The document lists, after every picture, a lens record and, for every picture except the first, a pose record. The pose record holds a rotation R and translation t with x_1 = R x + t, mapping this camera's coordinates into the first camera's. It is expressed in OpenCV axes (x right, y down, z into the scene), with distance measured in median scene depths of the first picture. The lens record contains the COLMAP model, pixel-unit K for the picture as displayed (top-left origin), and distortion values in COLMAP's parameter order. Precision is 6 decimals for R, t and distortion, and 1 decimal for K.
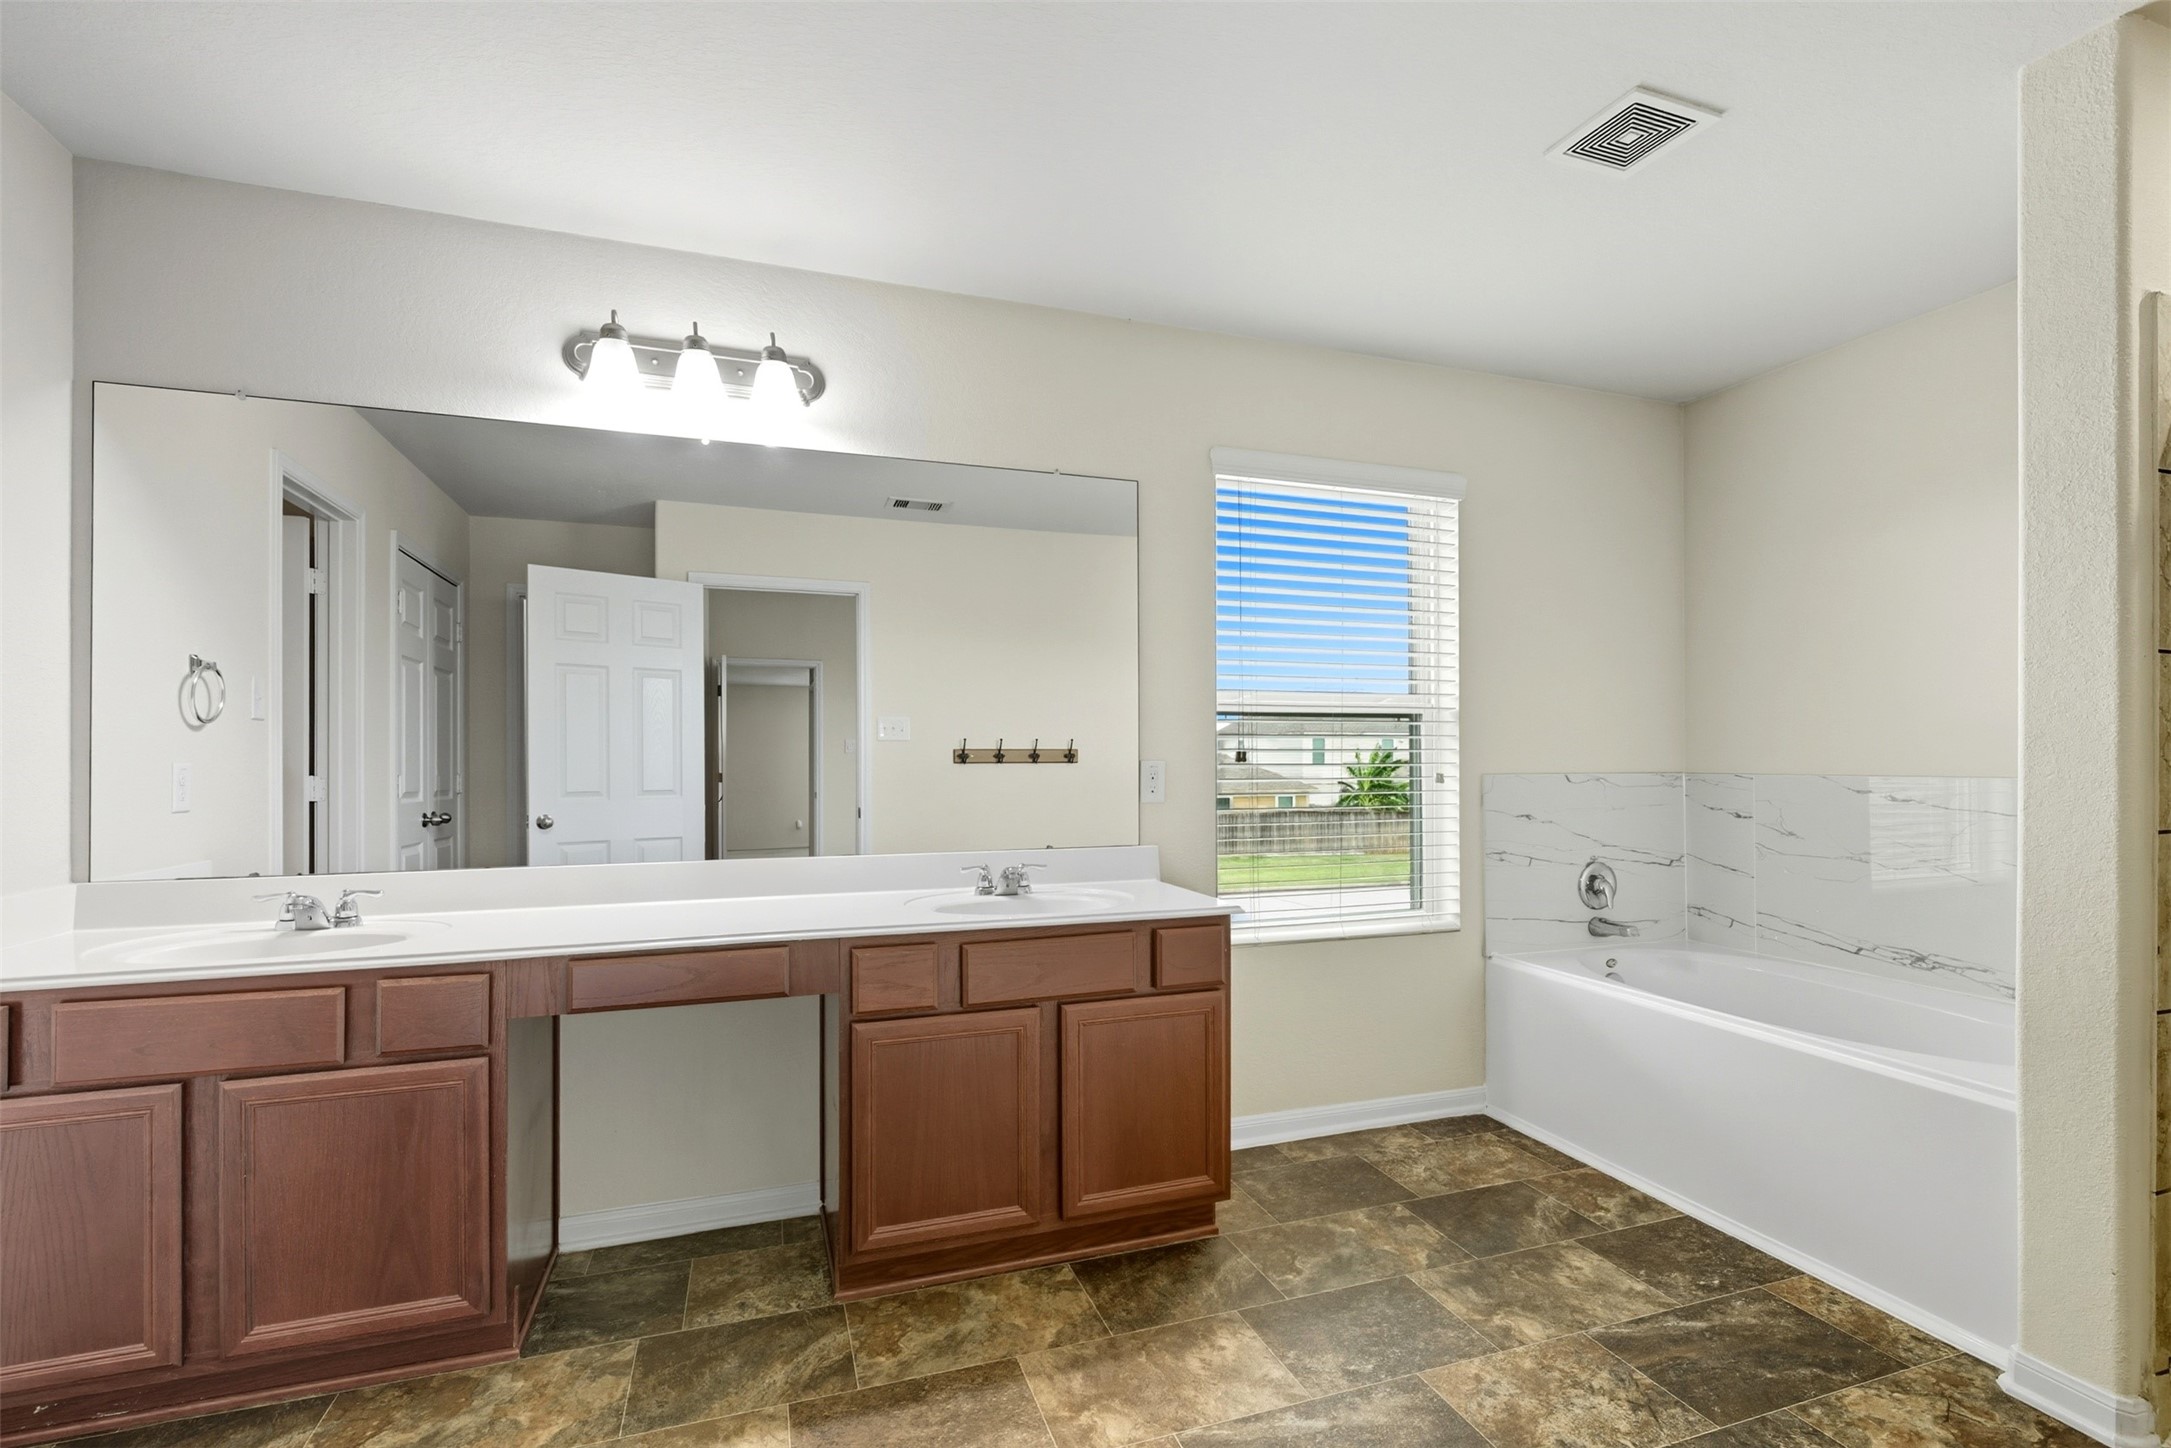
lens RADIAL K [[984.0, 0, 1088.0], [0, 984.0, 746.8], [0, 0, 1]] dist [-0.001435, -0.000338]
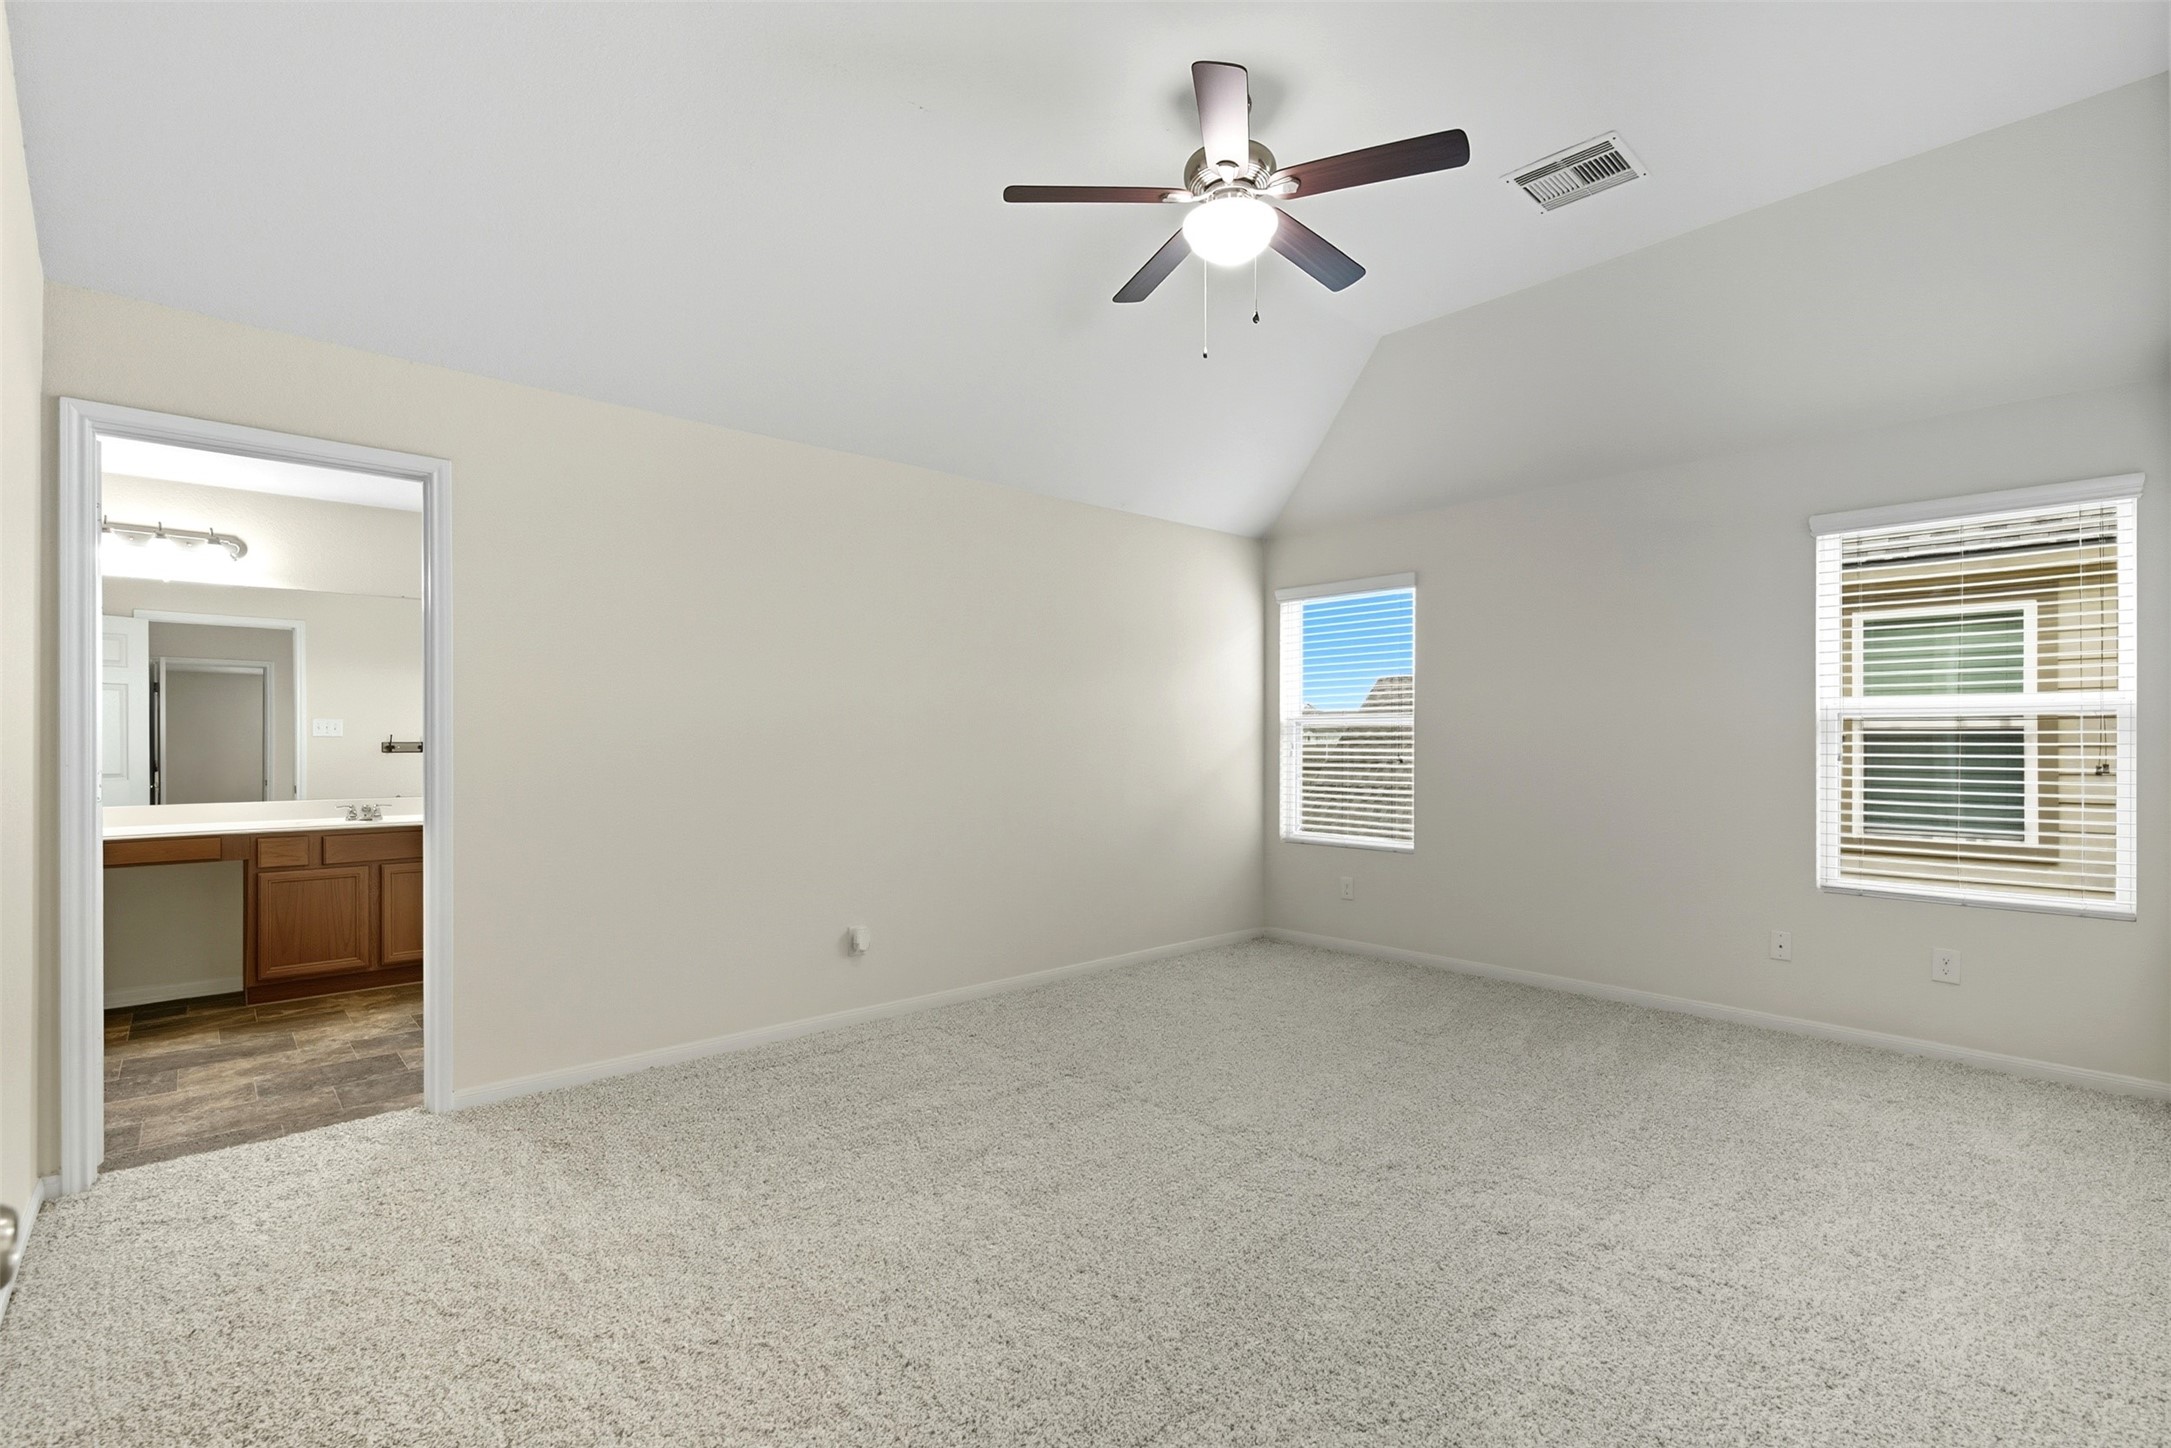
lens RADIAL K [[984.0, 0, 1088.0], [0, 984.0, 746.8], [0, 0, 1]] dist [-0.001435, -0.000338]
pose [[0.917216, 0.001284, 0.398389, 0.464285], [-0.003018, 0.999989, 0.003726, -0.003913], [-0.398380, -0.004620, 0.917209, -1.379013]]
